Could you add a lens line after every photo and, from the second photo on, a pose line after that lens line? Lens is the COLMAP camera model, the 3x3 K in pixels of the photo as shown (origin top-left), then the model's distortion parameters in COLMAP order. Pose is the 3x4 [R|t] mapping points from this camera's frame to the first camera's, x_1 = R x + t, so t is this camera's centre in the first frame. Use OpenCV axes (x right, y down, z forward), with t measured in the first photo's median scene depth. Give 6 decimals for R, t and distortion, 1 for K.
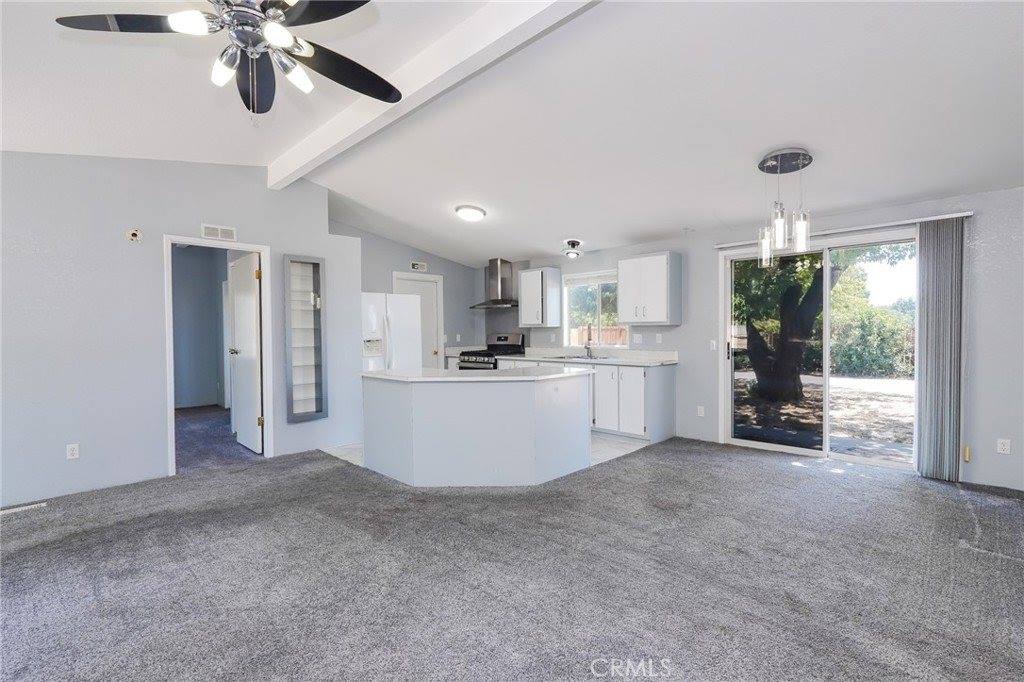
lens RADIAL K [[474.9, 0, 506.9], [0, 474.9, 341.9], [0, 0, 1]] dist [-0.005886, 0.000131]
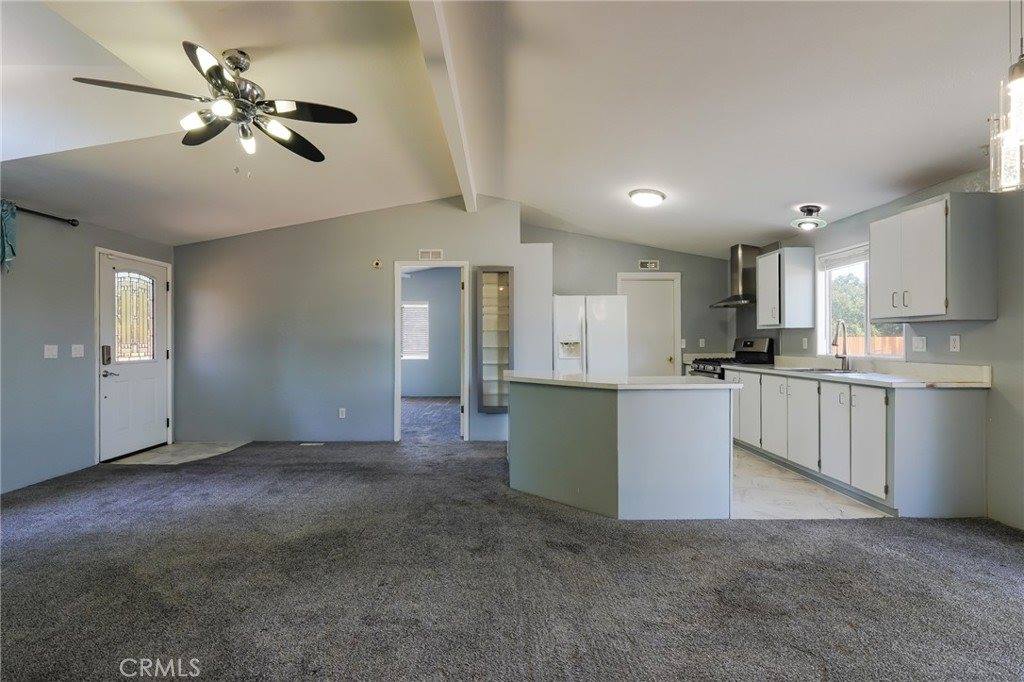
lens RADIAL K [[474.9, 0, 506.9], [0, 474.9, 341.9], [0, 0, 1]] dist [-0.005886, 0.000131]
pose [[0.715968, 0.008004, -0.698088, 0.288136], [-0.020849, 0.999733, -0.009919, 0.006629], [0.697822, 0.021656, 0.715944, 0.165923]]
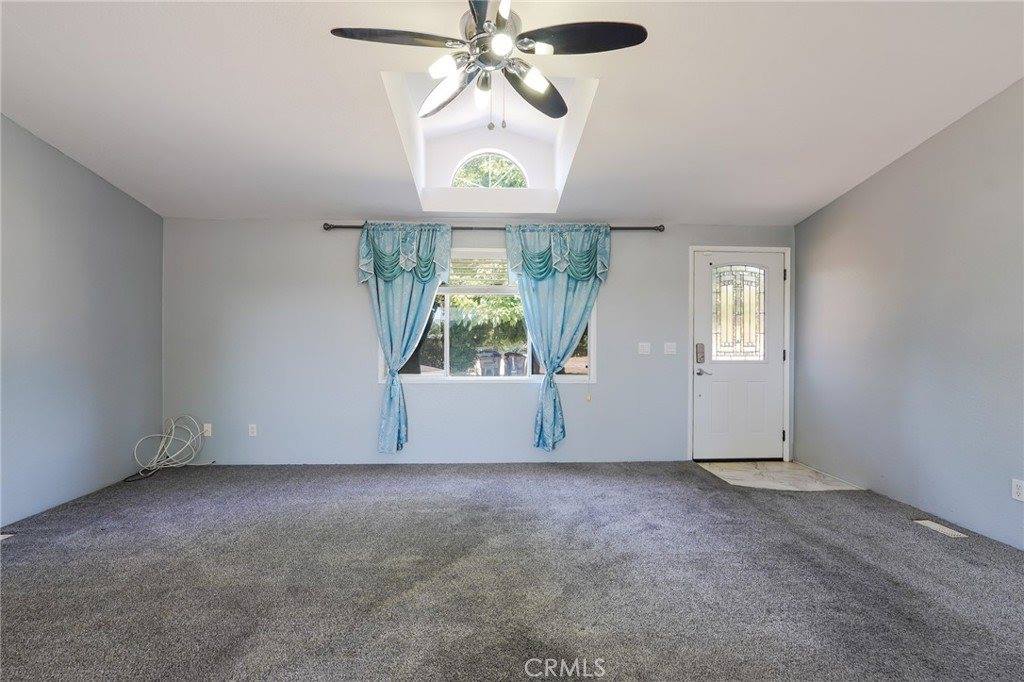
lens RADIAL K [[474.9, 0, 506.9], [0, 474.9, 341.9], [0, 0, 1]] dist [-0.005886, 0.000131]
pose [[-0.671667, 0.010555, -0.740778, 0.076340], [-0.013720, 0.999550, 0.026682, -0.000008], [0.740726, 0.028085, -0.671220, 0.520147]]
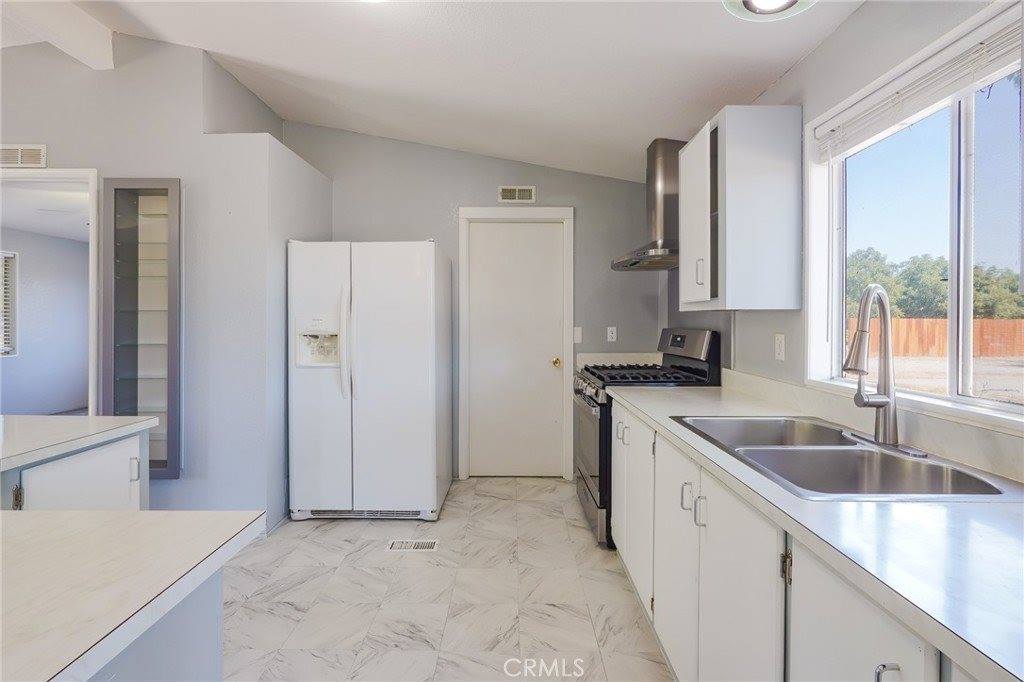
lens RADIAL K [[479.7, 0, 507.9], [0, 479.7, 321.3], [0, 0, 1]] dist [-0.005428, -0.000155]
pose [[0.703068, 0.015188, -0.710961, 0.198534], [-0.027519, 0.999604, -0.005859, -0.018752], [0.710590, 0.023685, 0.703207, 0.693768]]
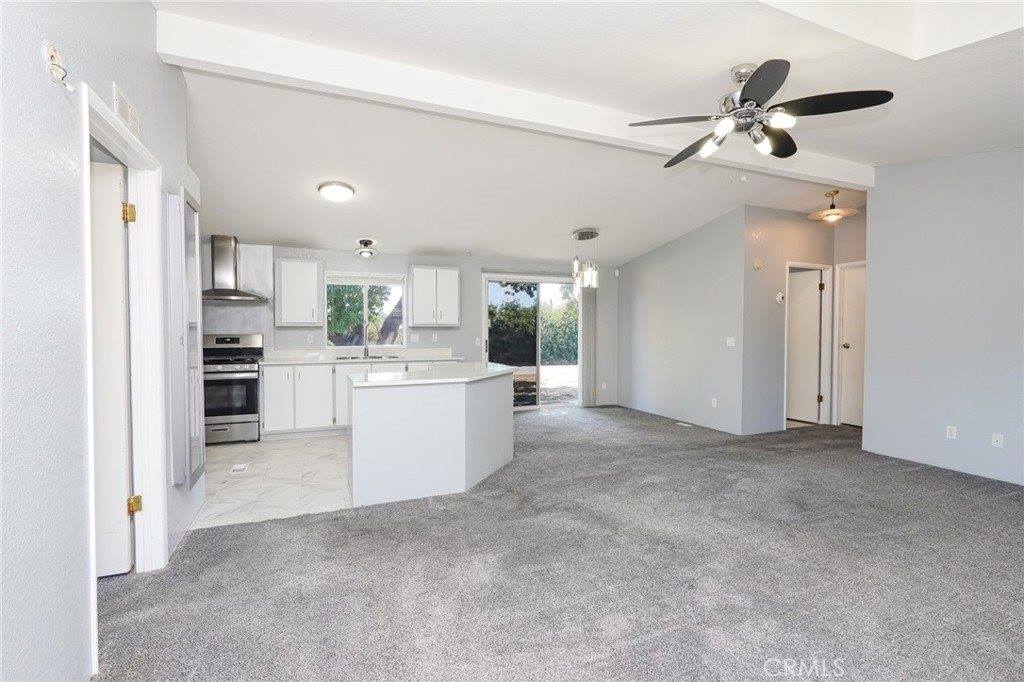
lens RADIAL K [[474.9, 0, 506.9], [0, 474.9, 341.9], [0, 0, 1]] dist [-0.005886, 0.000131]
pose [[0.379794, -0.014767, 0.924953, -0.618412], [0.017685, 0.999806, 0.008700, -0.003499], [-0.924902, 0.013054, 0.379981, 0.325988]]
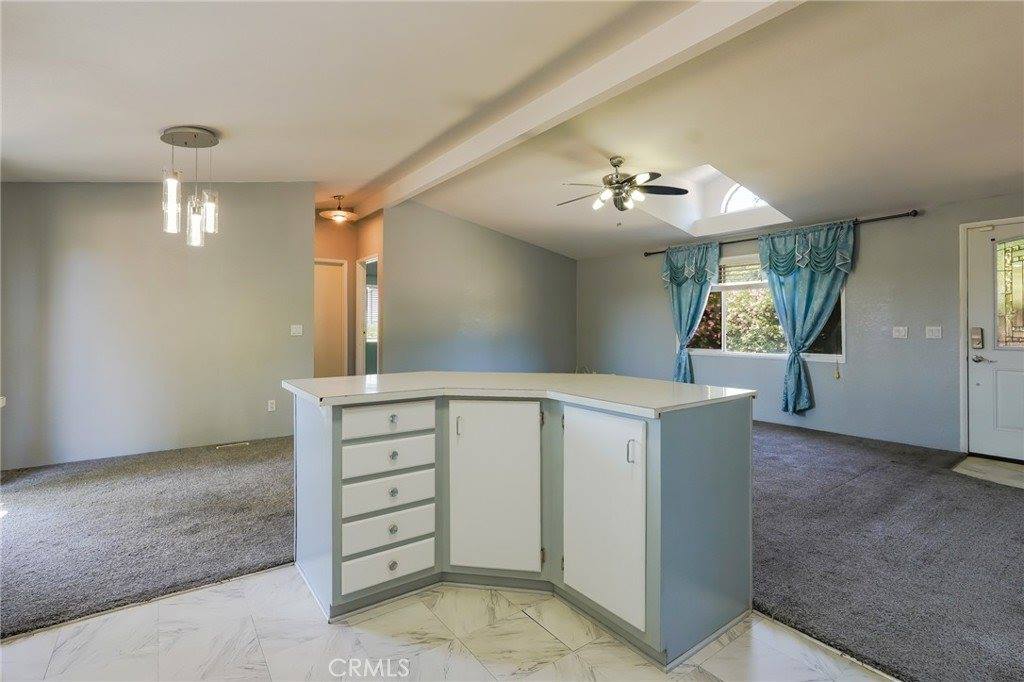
lens RADIAL K [[474.9, 0, 511.8], [0, 474.9, 330.4], [0, 0, 1]] dist [-0.009251, -0.000186]
pose [[-0.990570, 0.008193, 0.136764, -0.097826], [0.012955, 0.999339, 0.033966, -0.009853], [-0.136395, 0.035418, -0.990021, 0.997648]]
